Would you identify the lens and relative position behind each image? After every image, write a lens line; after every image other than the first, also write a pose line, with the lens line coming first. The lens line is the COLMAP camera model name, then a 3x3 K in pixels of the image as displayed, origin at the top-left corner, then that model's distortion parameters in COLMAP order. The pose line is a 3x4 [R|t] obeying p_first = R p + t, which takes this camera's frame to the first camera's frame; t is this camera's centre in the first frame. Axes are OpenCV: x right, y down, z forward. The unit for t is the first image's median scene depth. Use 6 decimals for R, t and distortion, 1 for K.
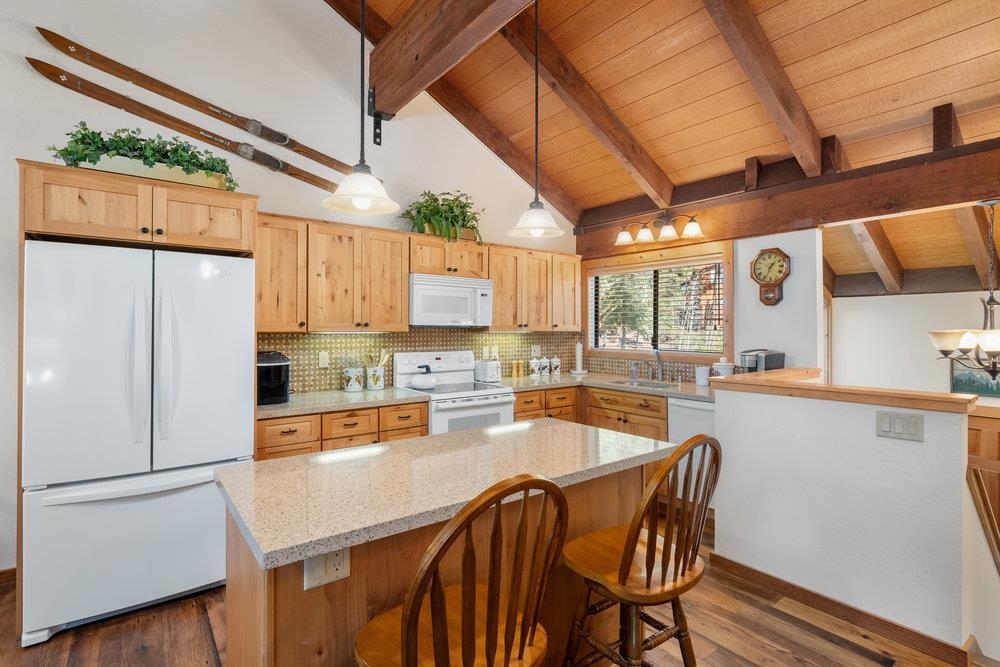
lens RADIAL K [[486.8, 0, 502.2], [0, 486.8, 327.1], [0, 0, 1]] dist [-0.001247, -0.000254]
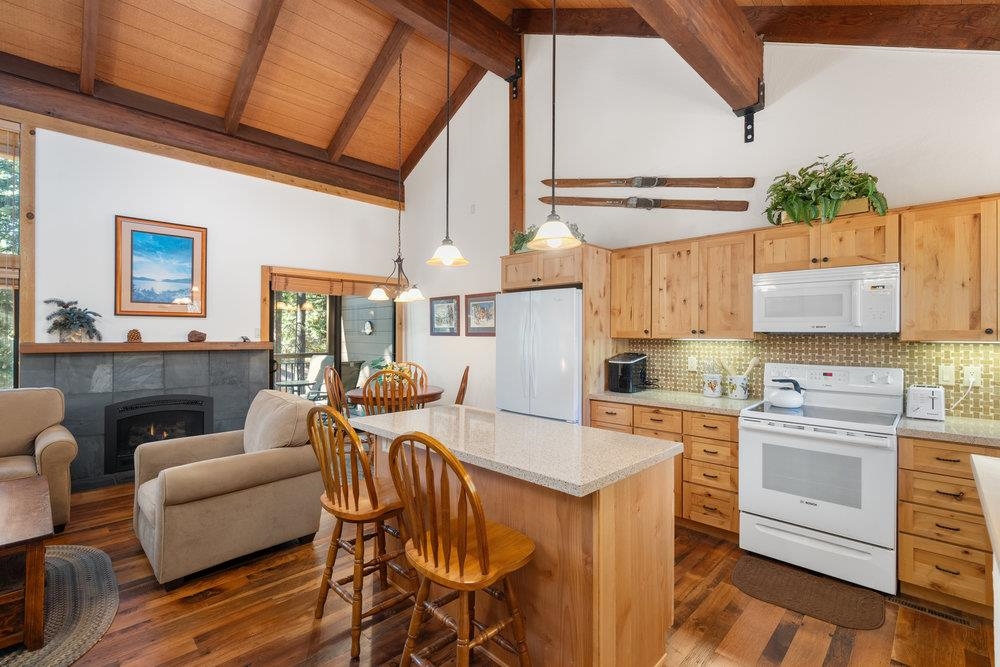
lens RADIAL K [[447.7, 0, 500.0], [0, 447.7, 333.5], [0, 0, 1]] dist [-0.002961, 0.001187]
pose [[0.133947, -0.003881, -0.990981, 0.613362], [-0.001035, 0.999991, -0.004056, 0.003052], [0.990988, 0.001569, 0.133942, 0.456378]]
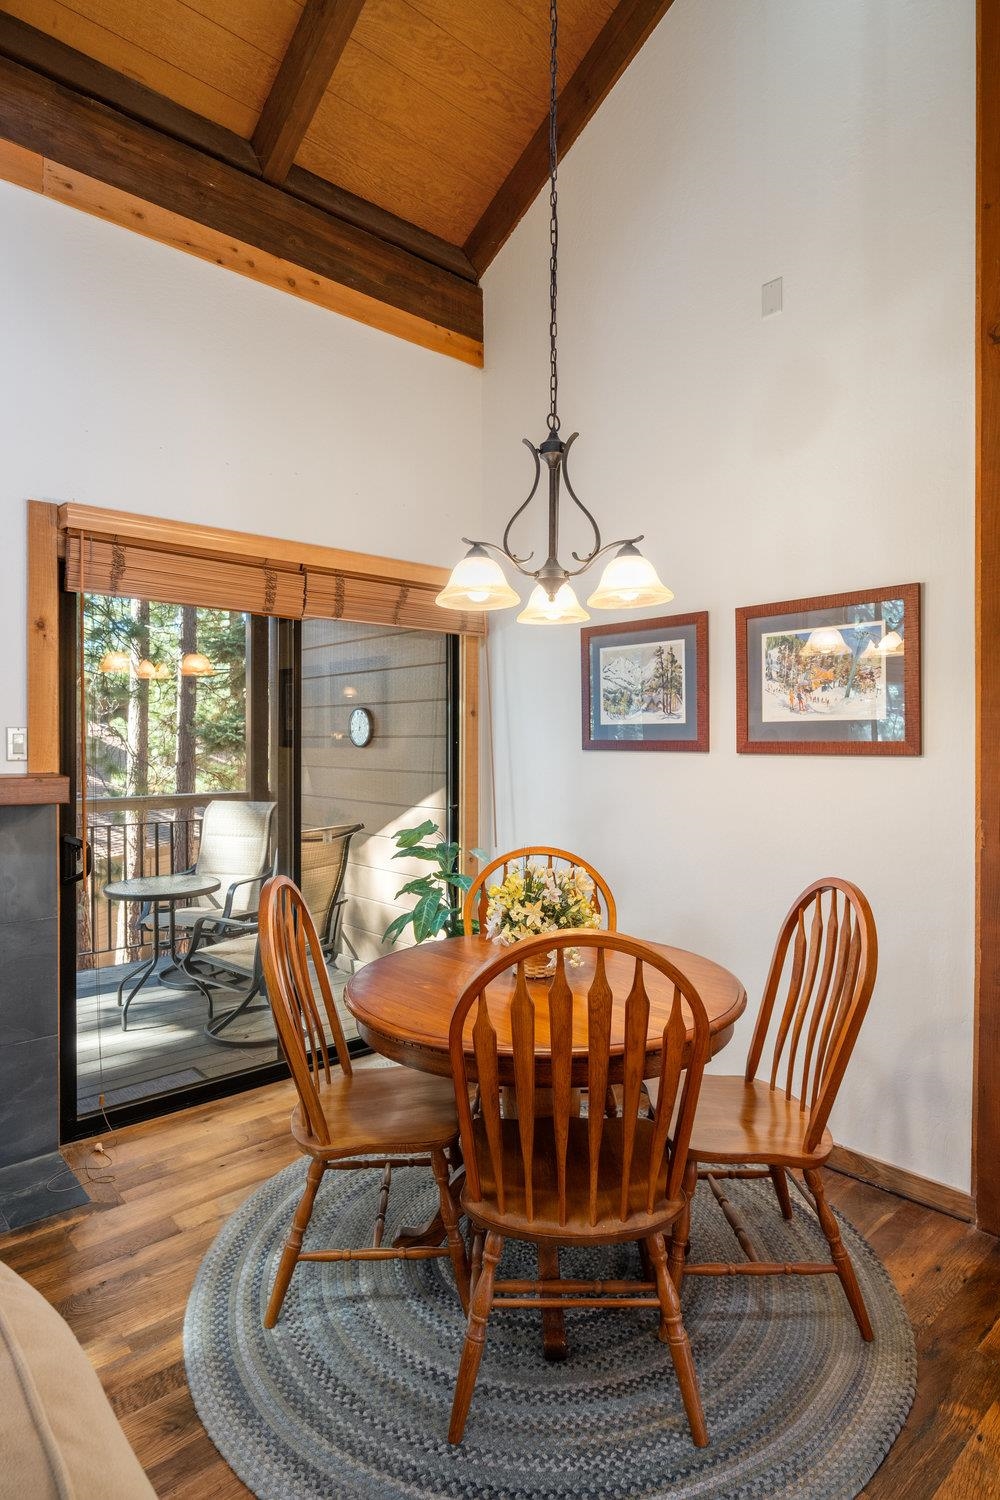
lens RADIAL K [[812.6, 0, 489.1], [0, 812.6, 746.8], [0, 0, 1]] dist [-0.003385, -0.001388]
pose [[0.067815, 0.005172, -0.997685, -0.220059], [0.000333, 0.999986, 0.005206, -0.005247], [0.997698, -0.000686, 0.067812, 0.234551]]
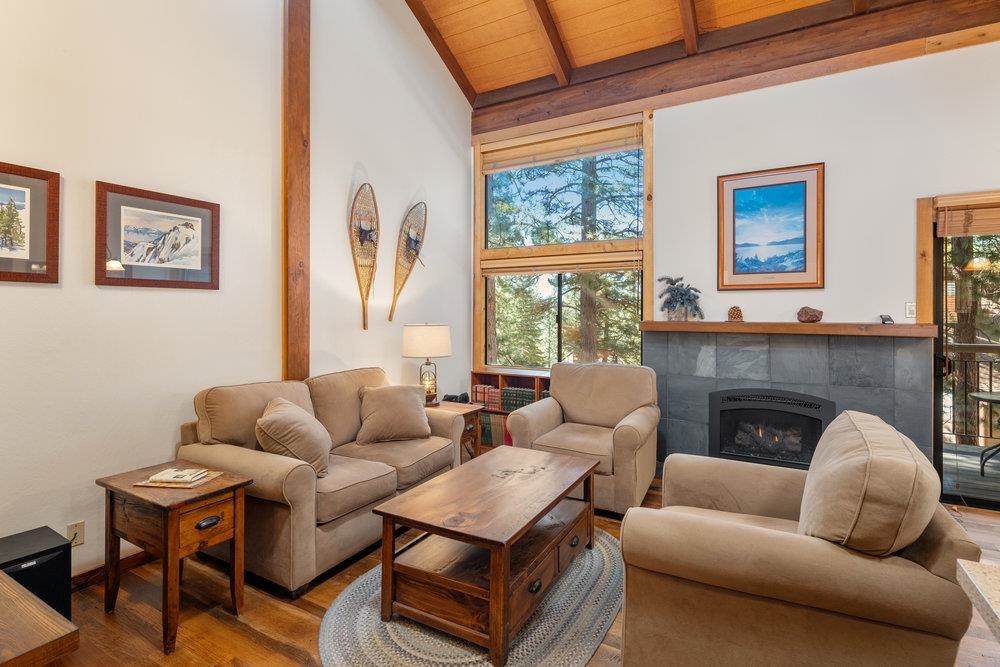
lens RADIAL K [[489.1, 0, 498.6], [0, 489.1, 312.2], [0, 0, 1]] dist [0.000722, -0.000592]
pose [[-0.923746, -0.004176, -0.382984, 0.177798], [-0.002964, 0.999989, -0.003756, 0.007279], [0.382995, -0.002335, -0.923747, 0.459082]]
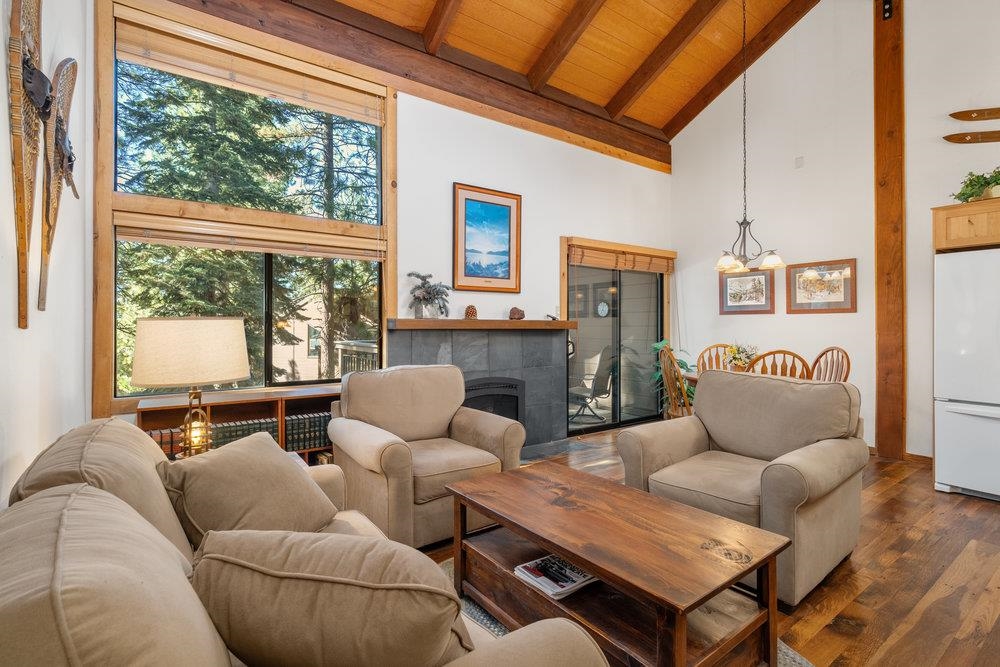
lens RADIAL K [[473.8, 0, 499.3], [0, 473.8, 323.6], [0, 0, 1]] dist [-0.000130, 0.000345]
pose [[-0.027922, -0.007040, -0.999585, 0.453876], [0.002690, 0.999971, -0.007118, 0.044911], [0.999606, -0.002887, -0.027903, -0.305390]]
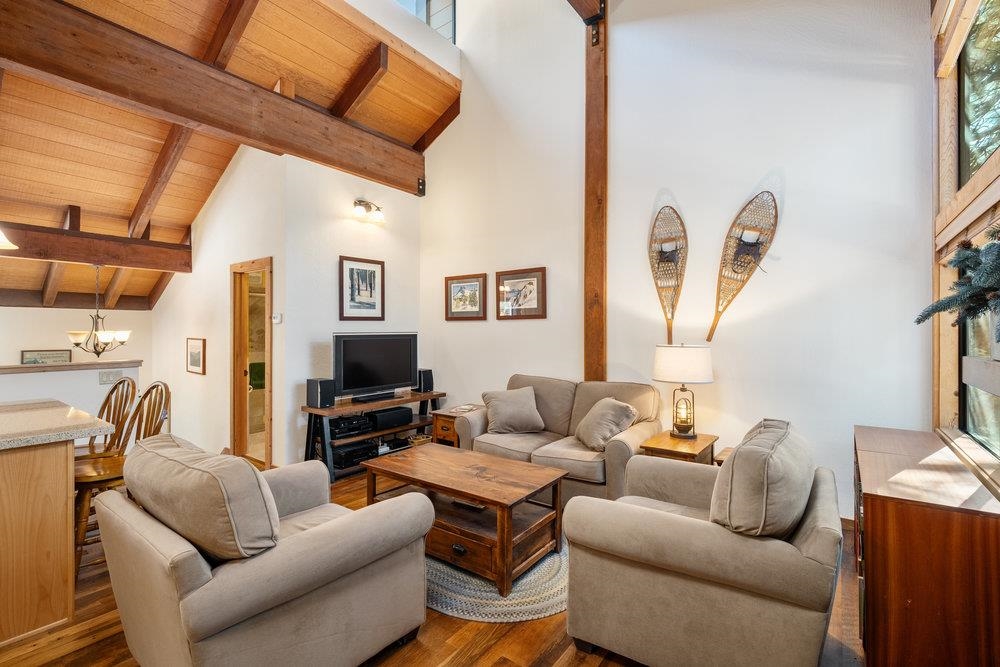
lens RADIAL K [[447.7, 0, 500.0], [0, 447.7, 333.5], [0, 0, 1]] dist [-0.002961, 0.001187]
pose [[-0.267415, -0.005713, 0.963565, -0.929617], [-0.001984, 0.999984, 0.005378, 0.002290], [-0.963580, -0.000473, -0.267422, -0.058005]]
